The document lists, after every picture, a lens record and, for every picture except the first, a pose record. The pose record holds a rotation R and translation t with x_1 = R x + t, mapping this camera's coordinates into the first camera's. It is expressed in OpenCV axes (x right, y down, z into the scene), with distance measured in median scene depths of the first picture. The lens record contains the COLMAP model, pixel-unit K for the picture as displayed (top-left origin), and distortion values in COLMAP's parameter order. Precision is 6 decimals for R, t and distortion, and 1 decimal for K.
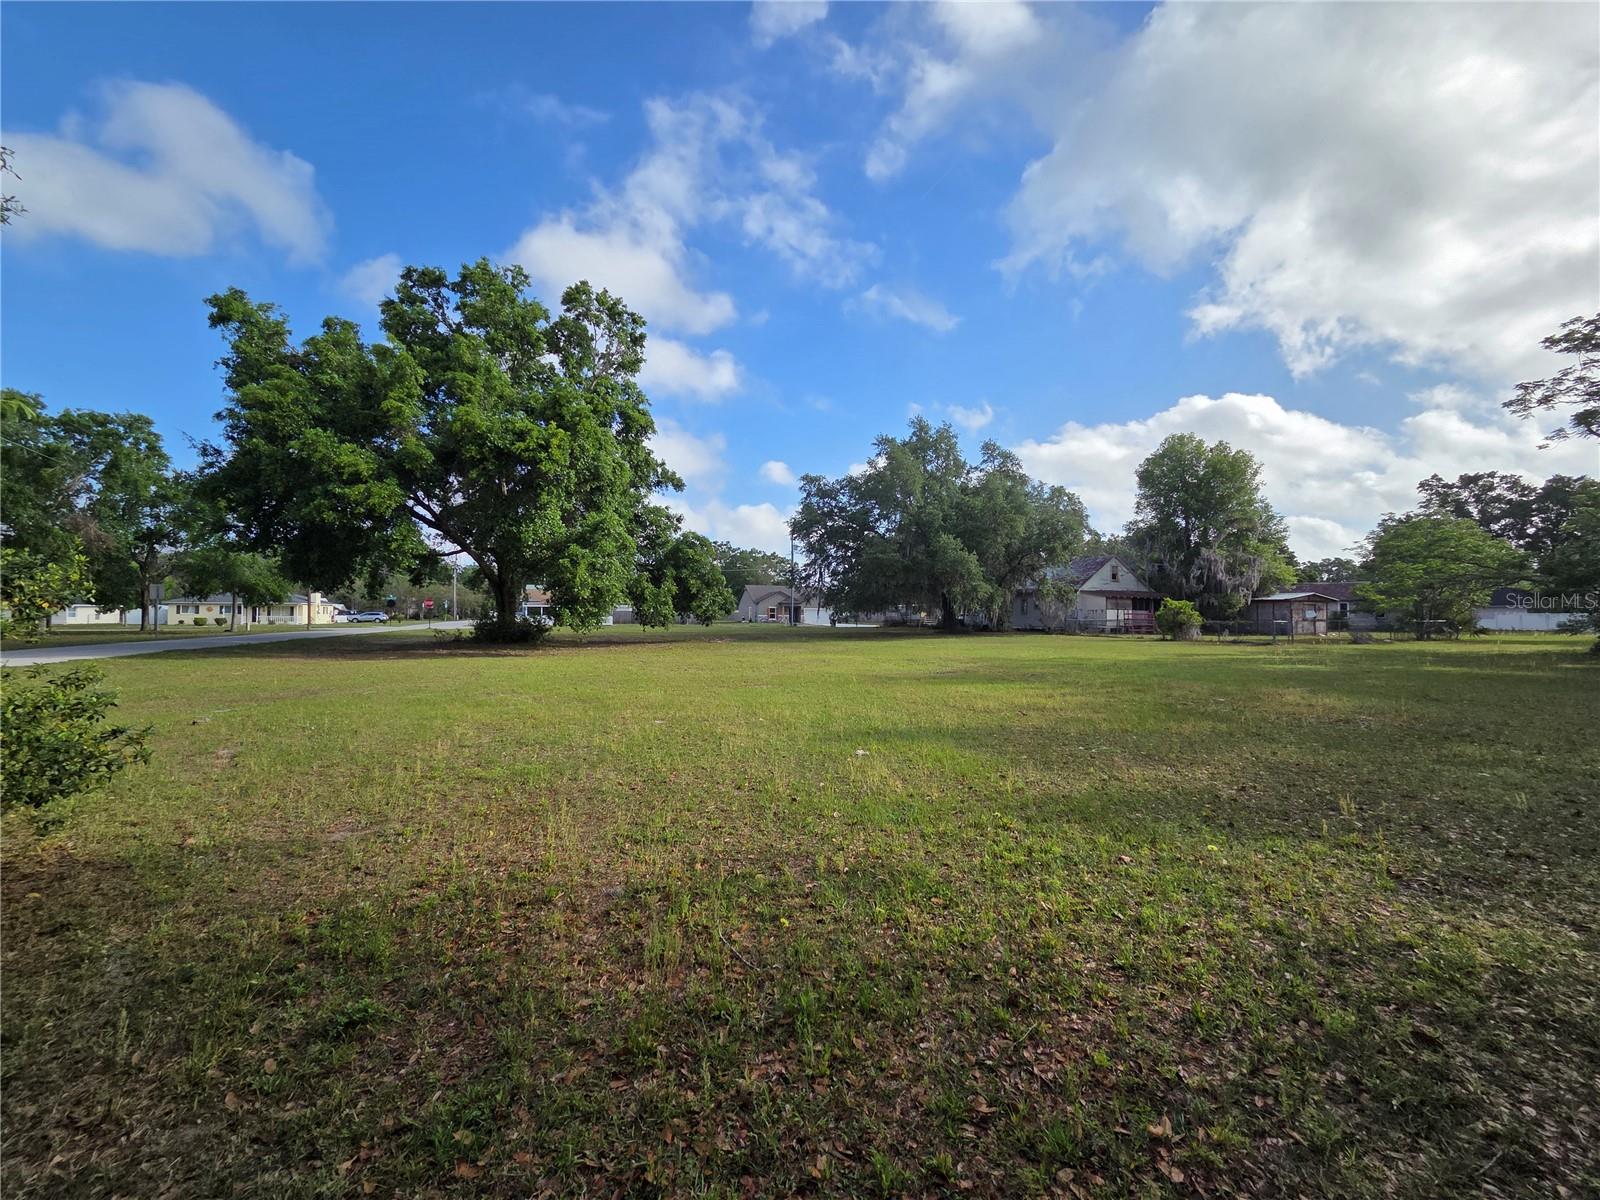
lens RADIAL K [[652.8, 0, 792.1], [0, 652.8, 593.7], [0, 0, 1]] dist [0.000682, 0.000238]
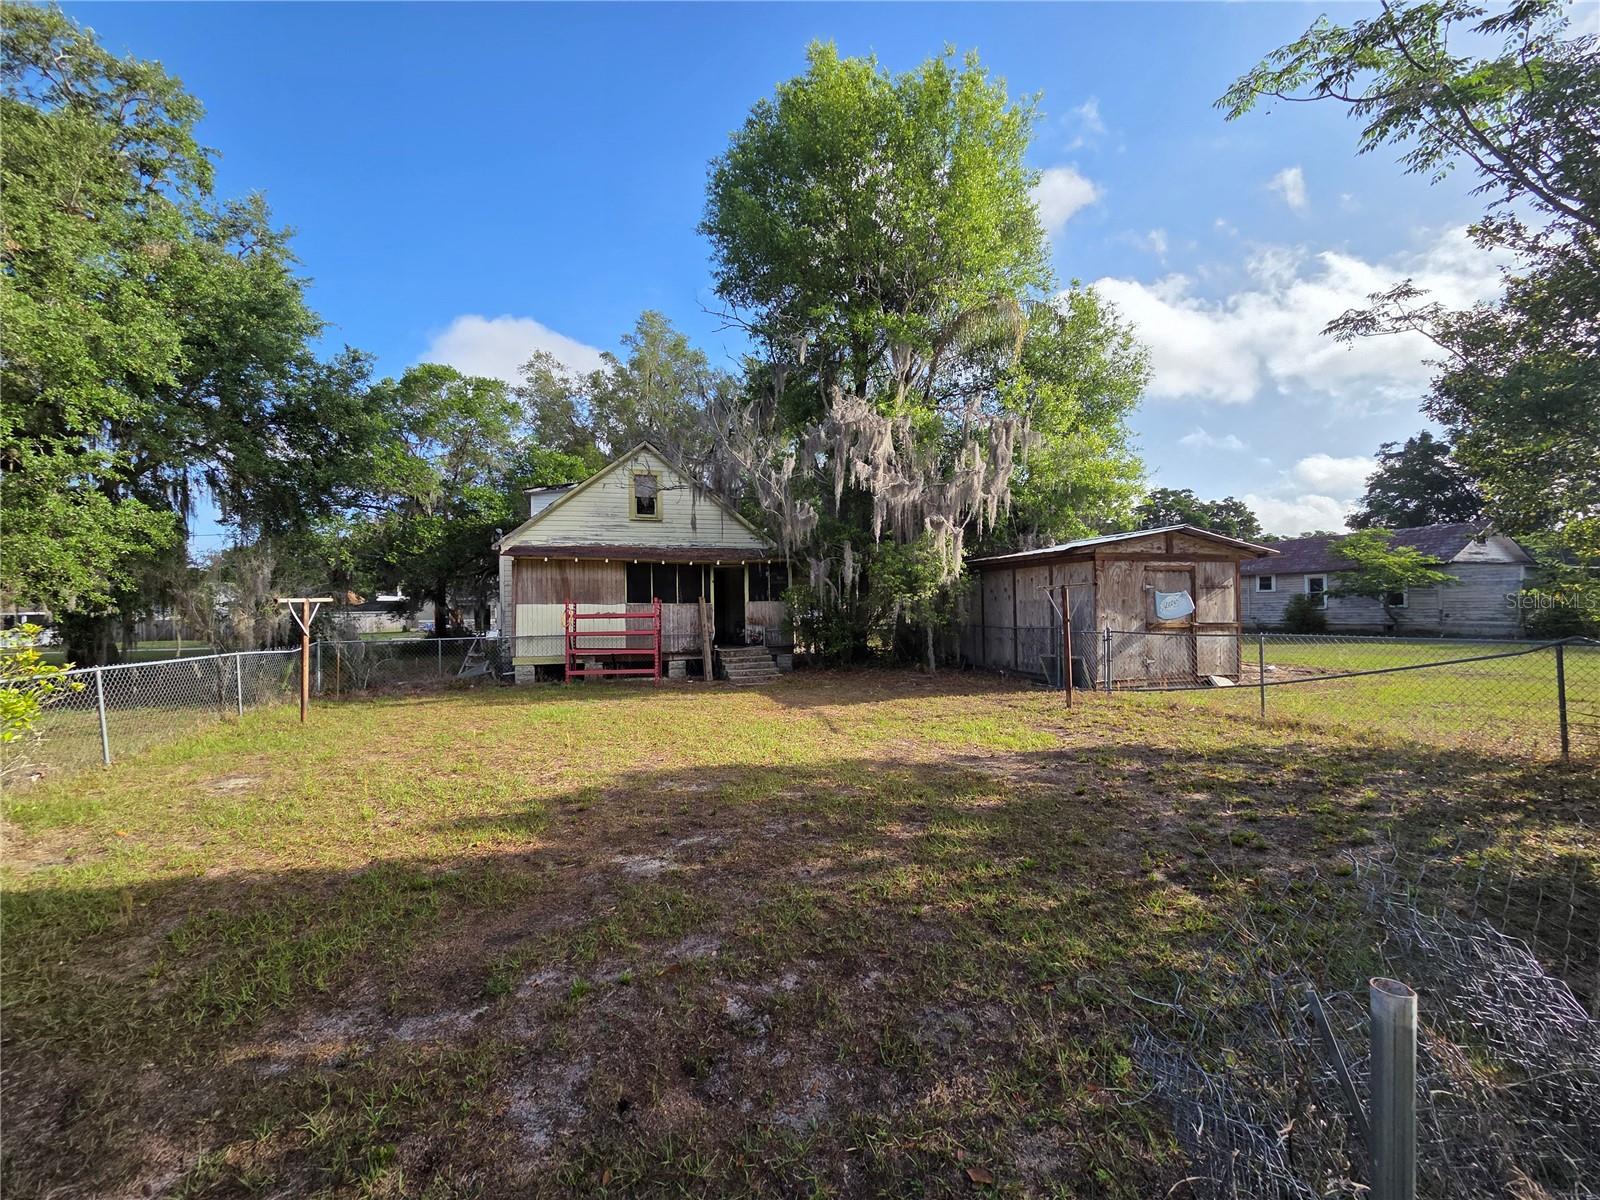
lens RADIAL K [[652.8, 0, 792.1], [0, 652.8, 593.7], [0, 0, 1]] dist [0.000682, 0.000238]
pose [[0.999707, -0.019490, 0.014322, 0.566549], [0.019349, 0.999764, 0.009859, 0.018082], [-0.014511, -0.009579, 0.999849, 0.658242]]
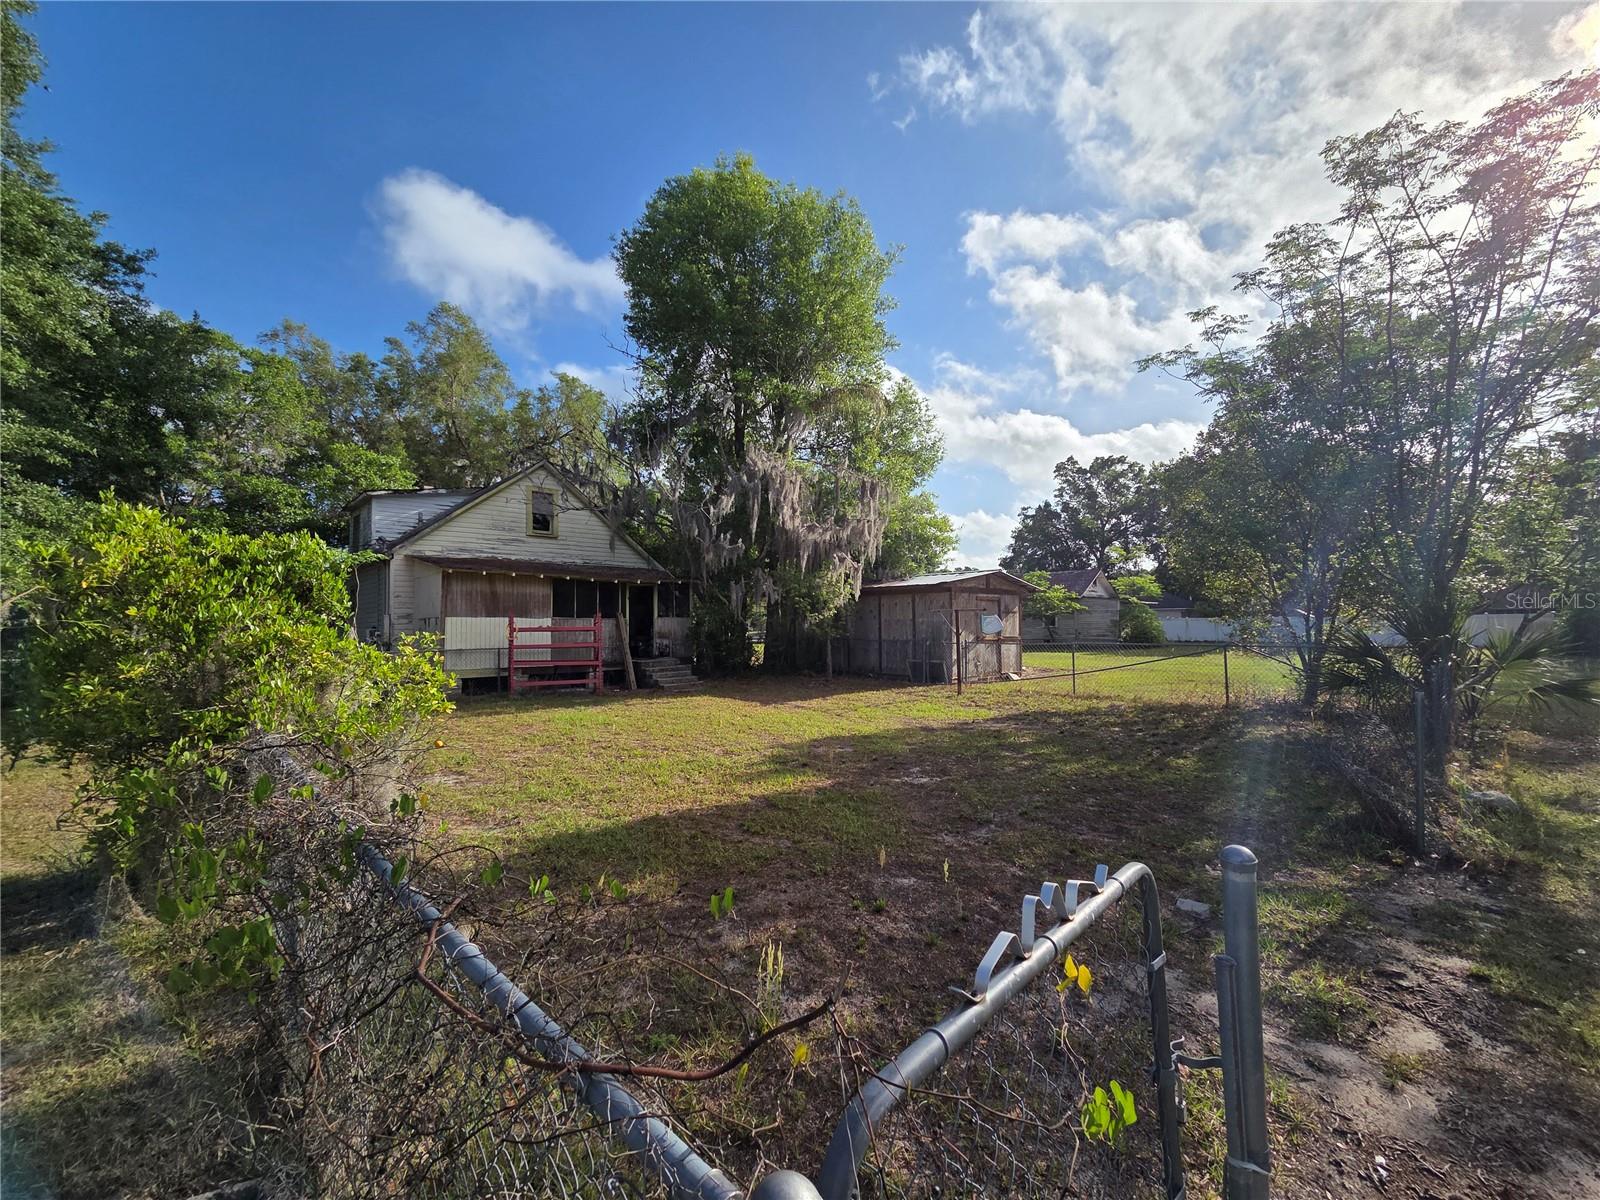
lens RADIAL K [[652.8, 0, 792.1], [0, 652.8, 593.7], [0, 0, 1]] dist [0.000682, 0.000238]
pose [[0.901940, 0.010036, 0.431746, 0.465213], [-0.004859, 0.999902, -0.013092, 0.016217], [-0.431835, 0.009710, 0.901900, 0.627700]]
